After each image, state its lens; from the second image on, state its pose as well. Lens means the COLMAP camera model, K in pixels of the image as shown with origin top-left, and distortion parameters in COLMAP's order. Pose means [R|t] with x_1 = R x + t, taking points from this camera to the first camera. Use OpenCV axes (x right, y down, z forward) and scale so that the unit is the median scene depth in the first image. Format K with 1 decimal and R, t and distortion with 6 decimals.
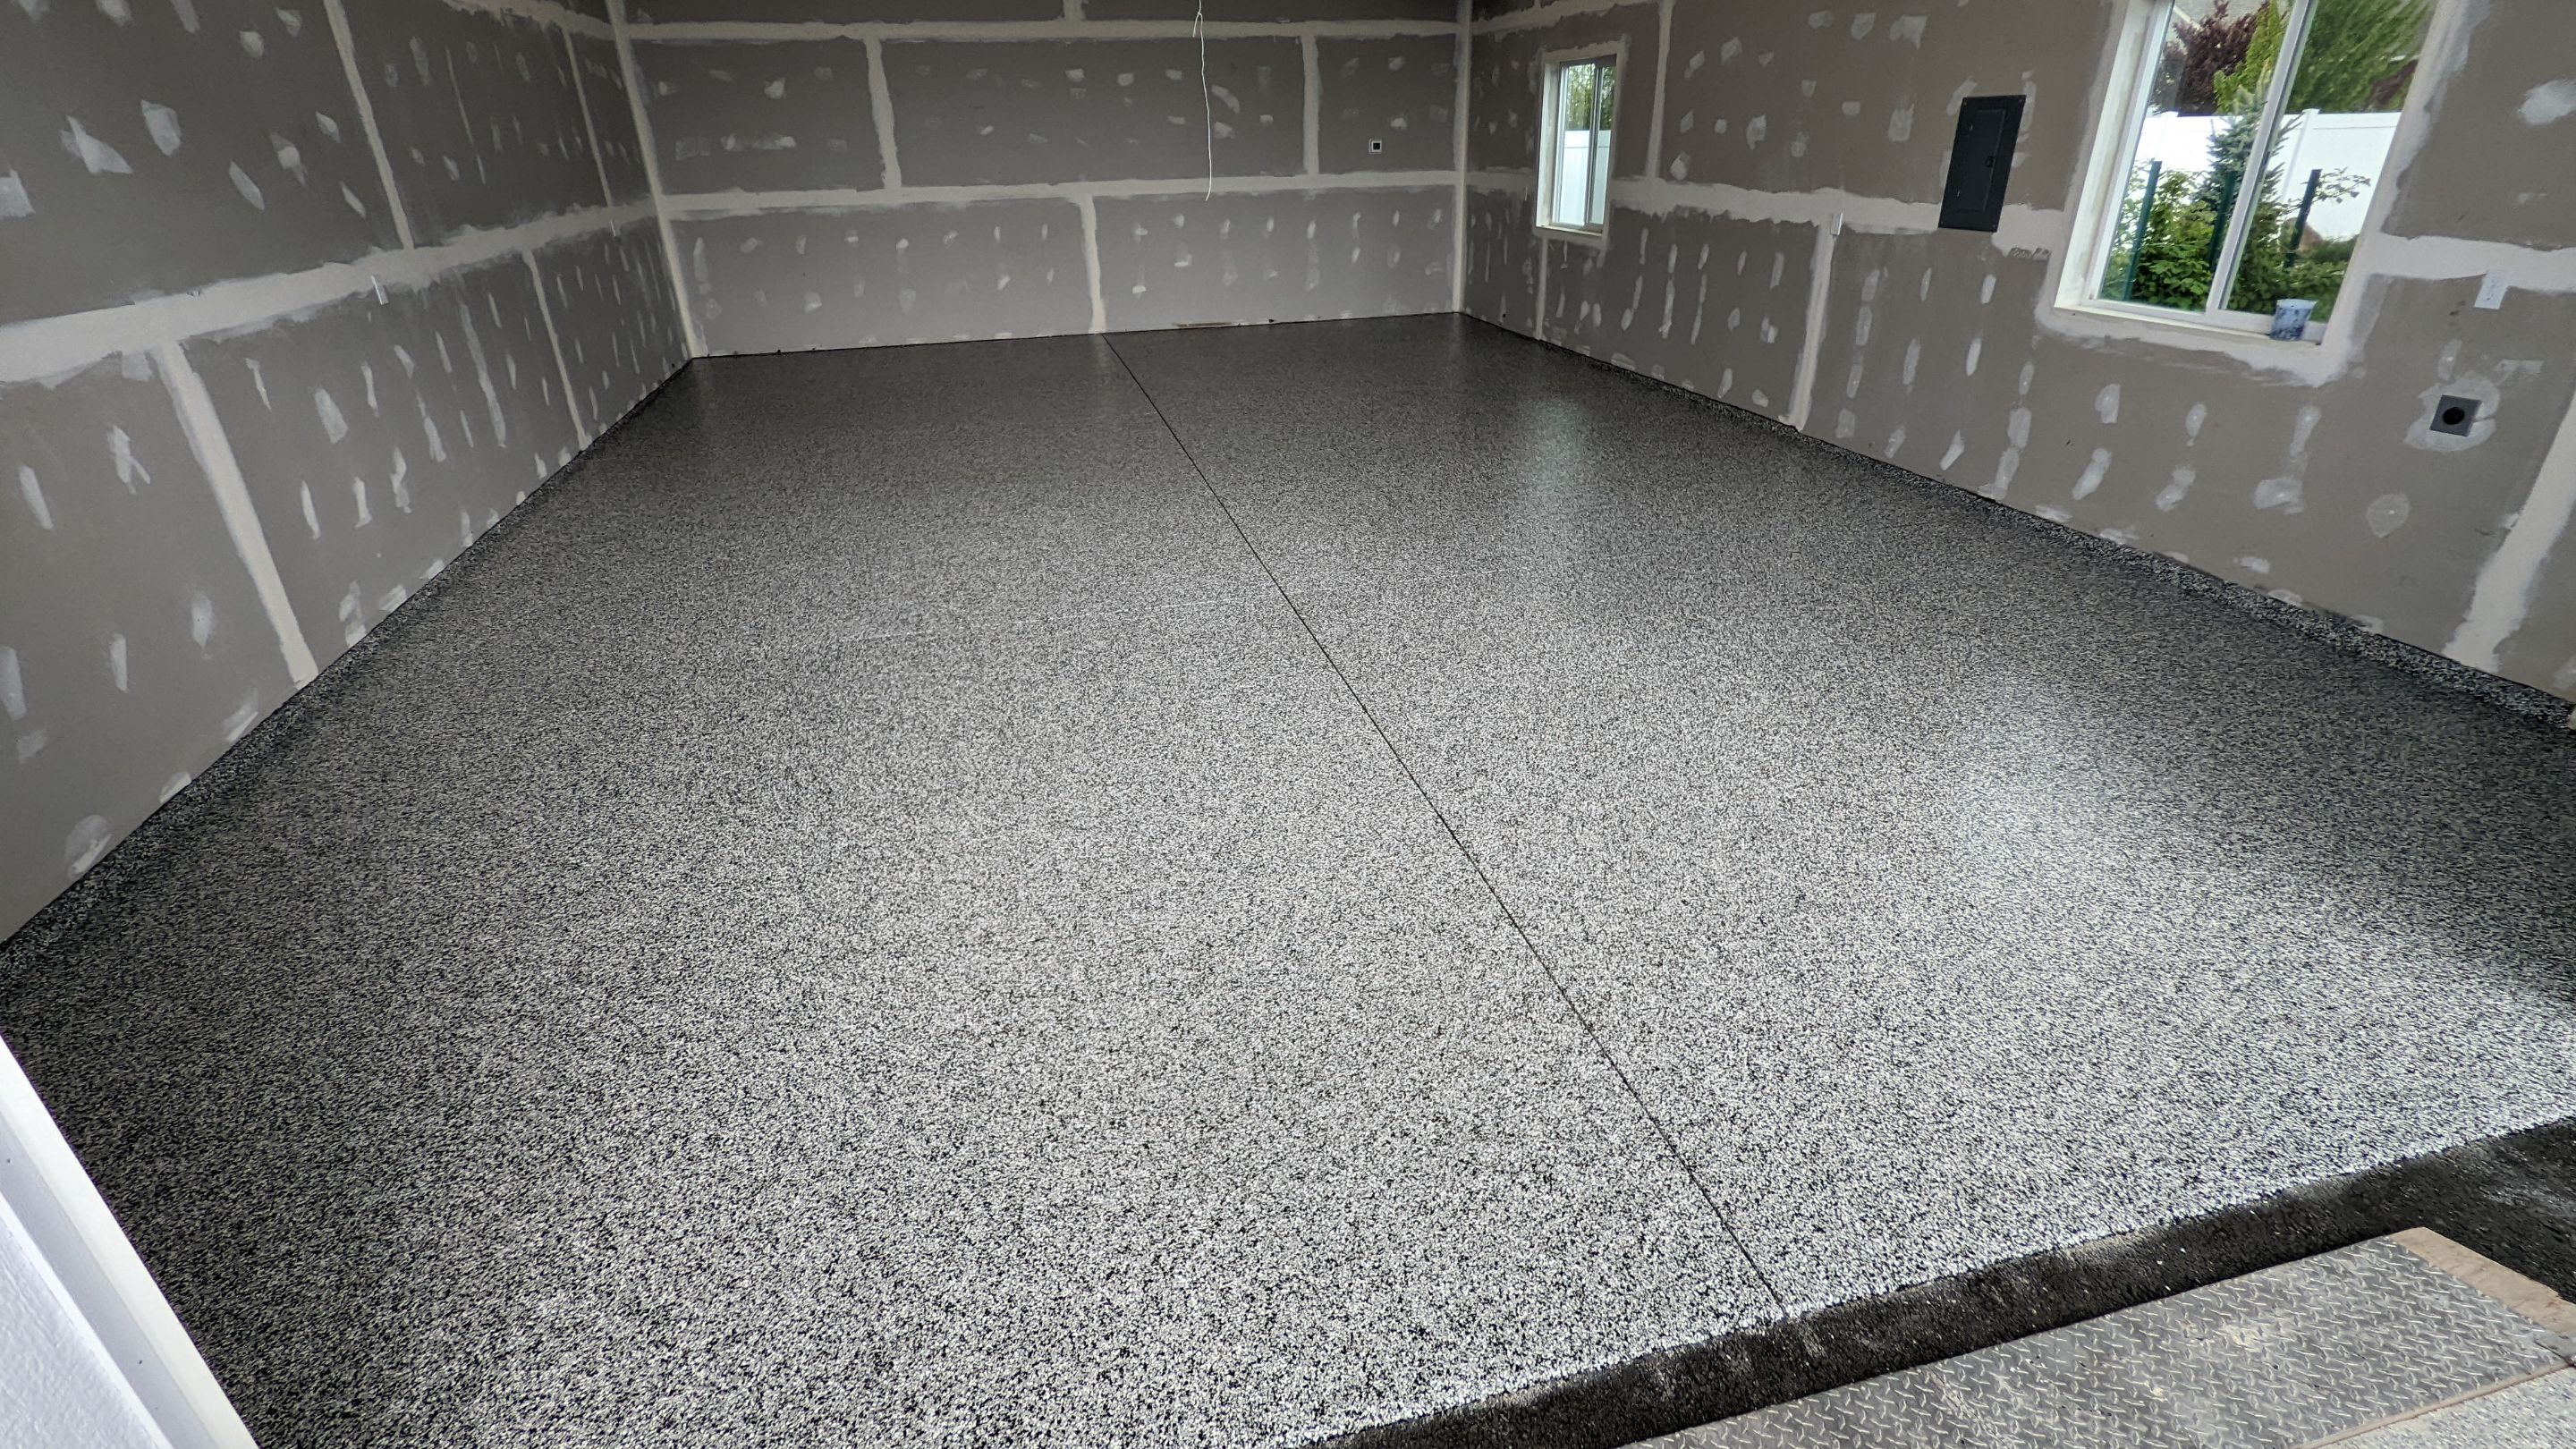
lens RADIAL K [[1212.1, 0, 1290.0], [0, 1212.1, 726.5], [0, 0, 1]] dist [-0.004503, 0.000527]
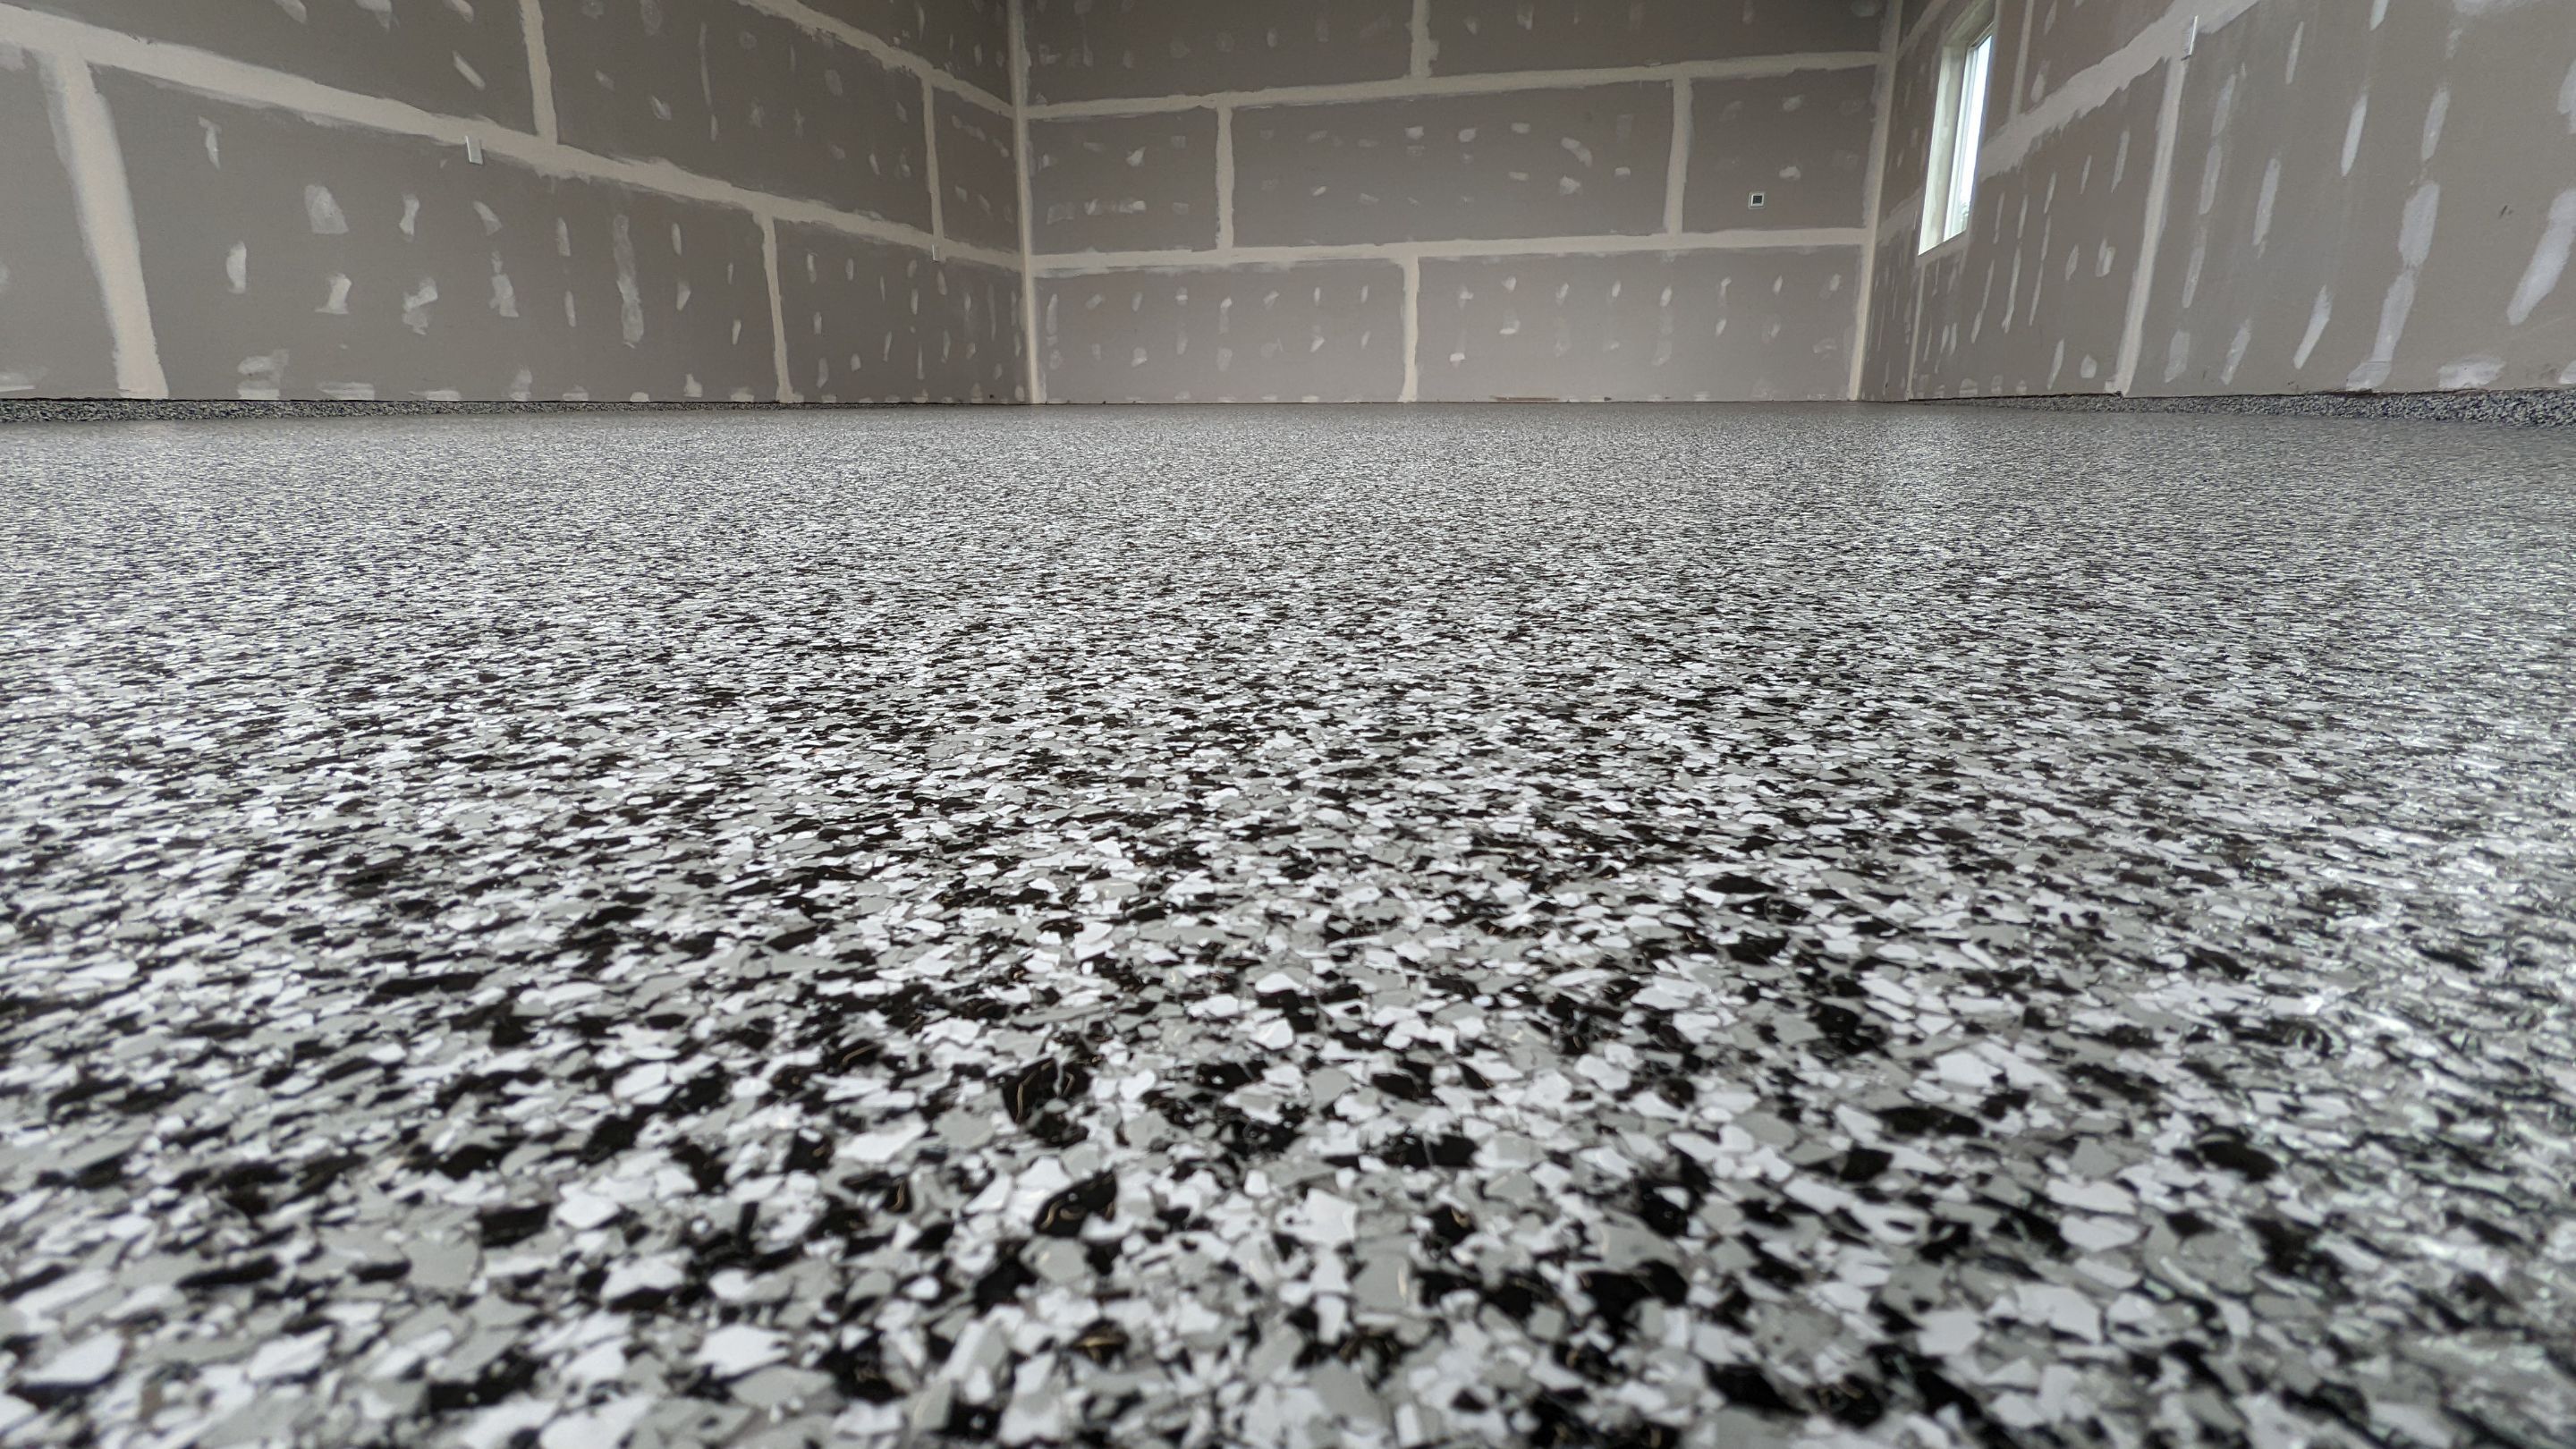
lens RADIAL K [[1212.1, 0, 1301.5], [0, 1212.1, 730.7], [0, 0, 1]] dist [-0.004503, 0.000527]
pose [[0.876573, 0.144483, -0.459070, 0.255936], [-0.229498, 0.963924, -0.134841, 0.065461], [0.423026, 0.223553, 0.878108, 0.237350]]
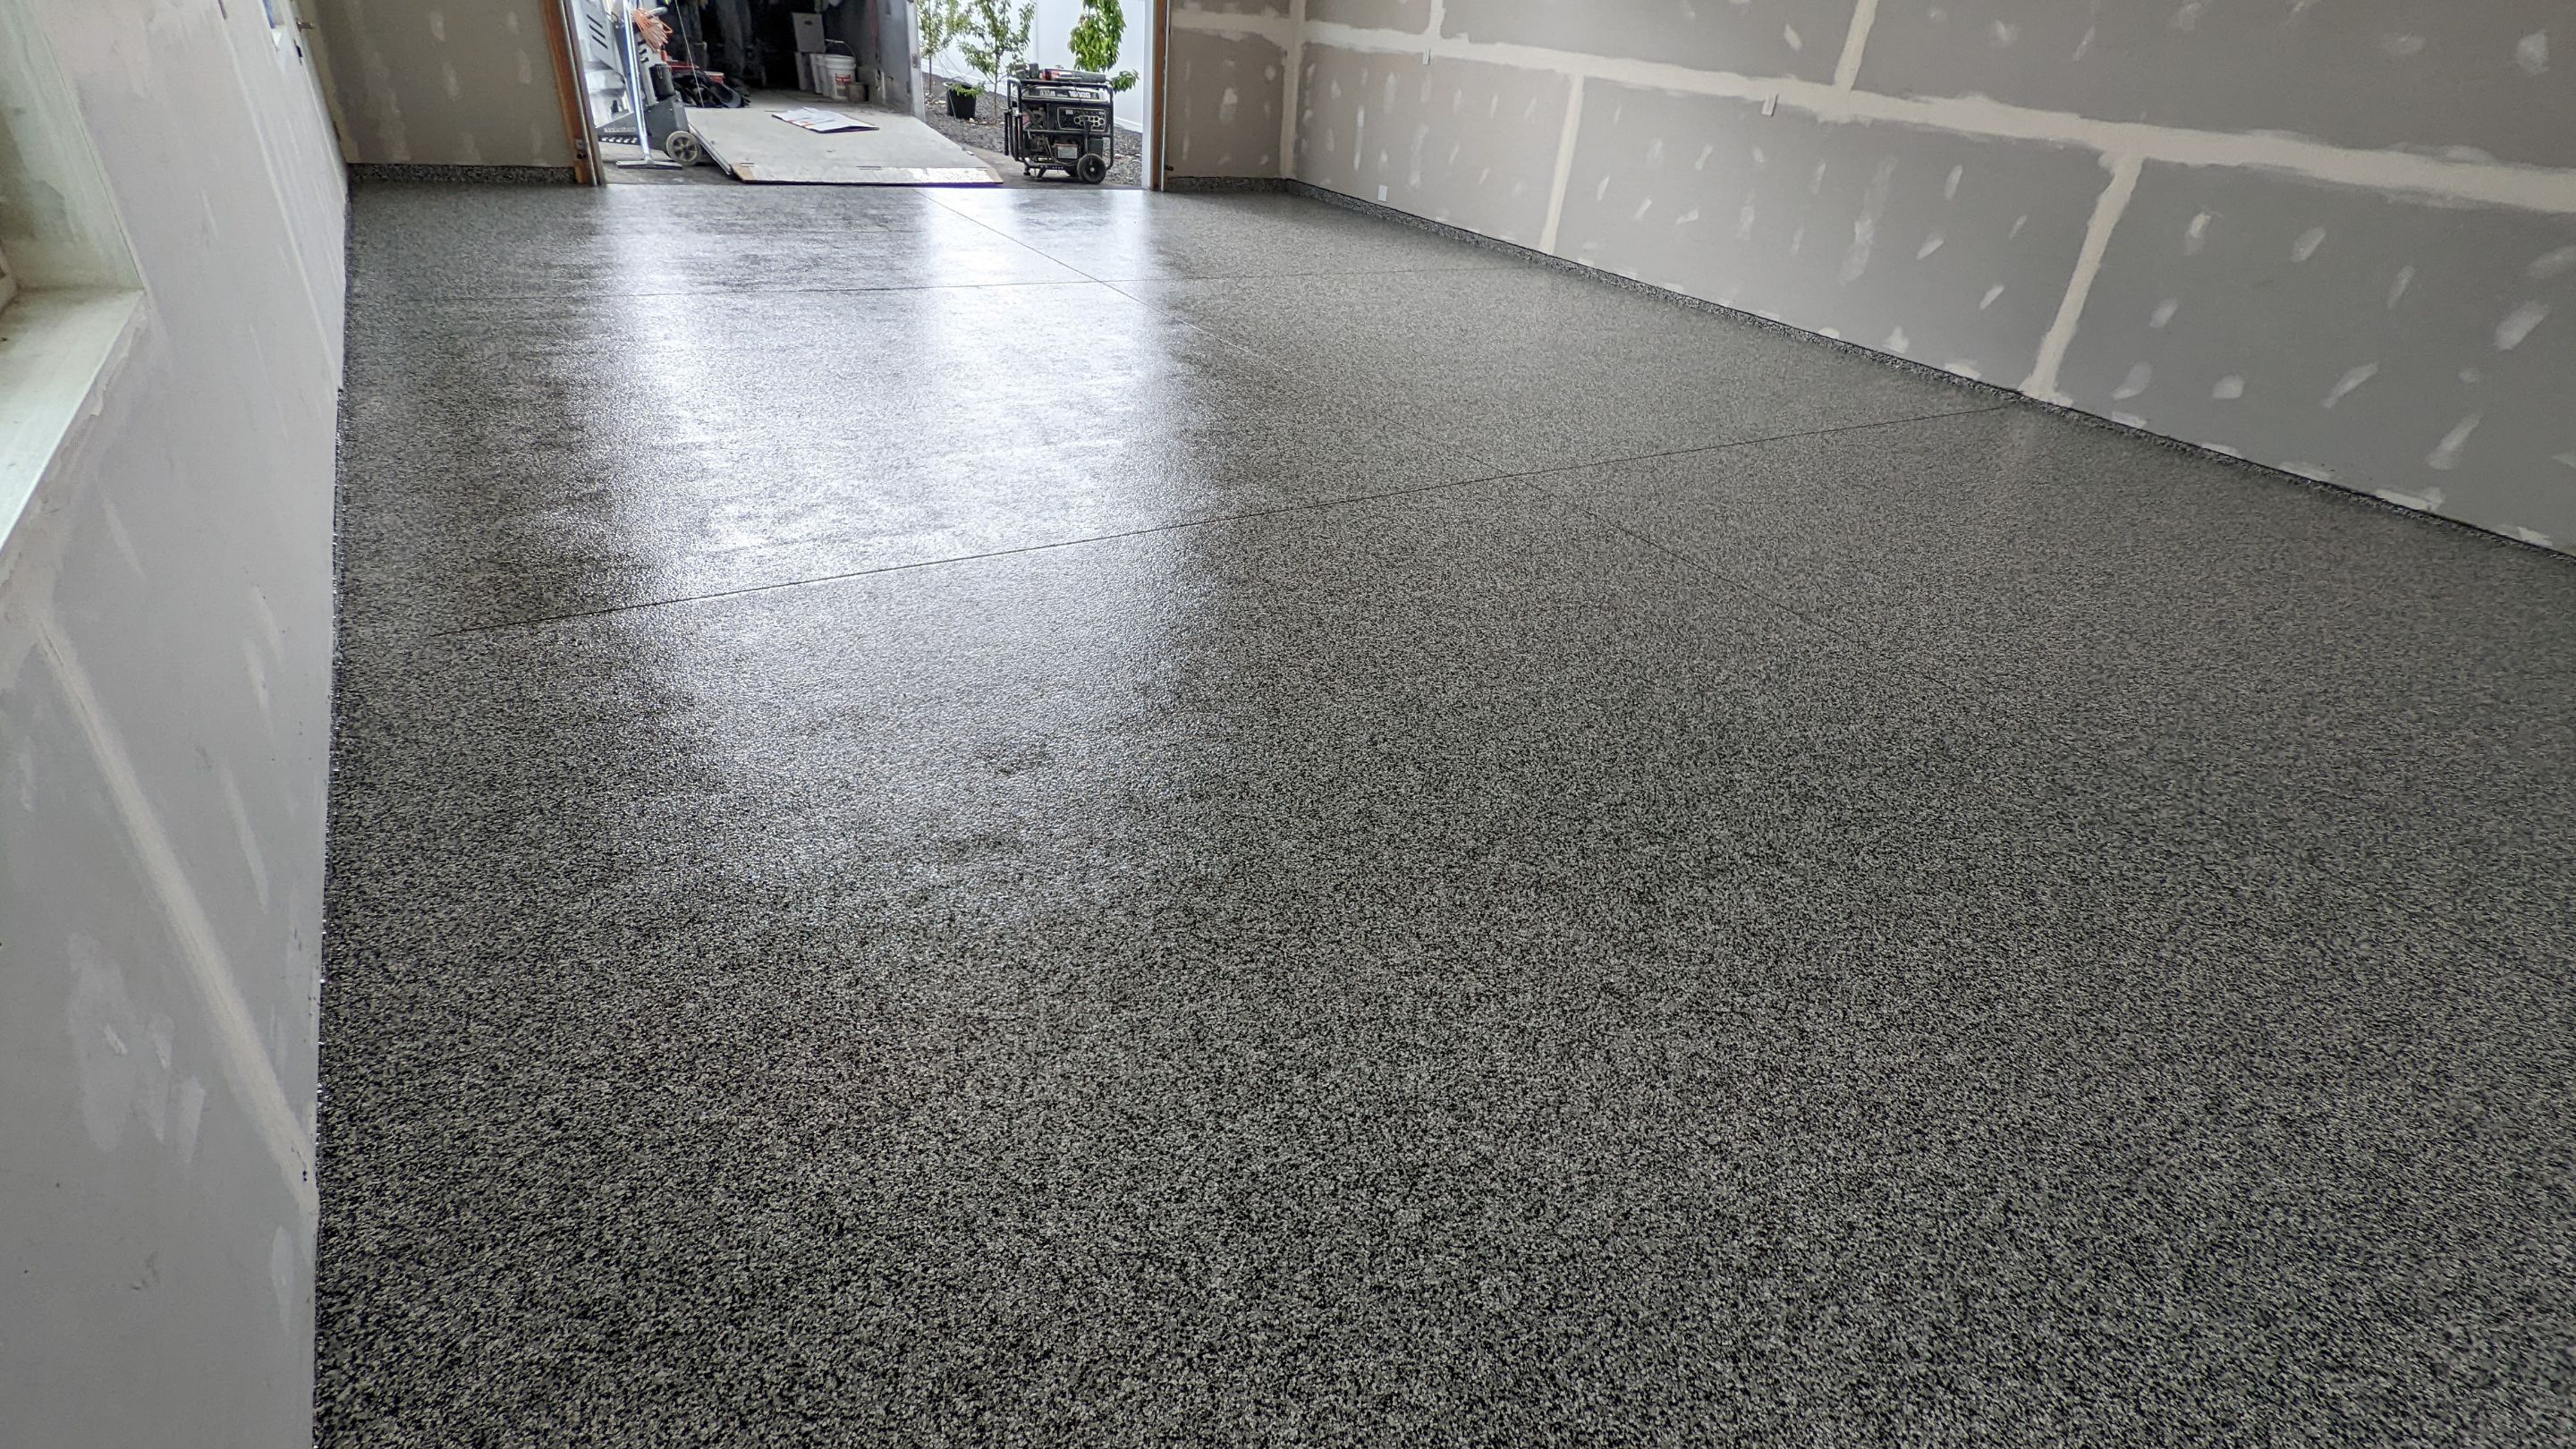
lens RADIAL K [[1212.1, 0, 1286.4], [0, 1212.1, 722.7], [0, 0, 1]] dist [-0.004503, 0.000527]
pose [[-0.944209, 0.109483, -0.310616, 0.138889], [-0.204989, 0.542814, 0.814452, -0.505791], [0.257775, 0.832686, -0.490087, 1.083525]]
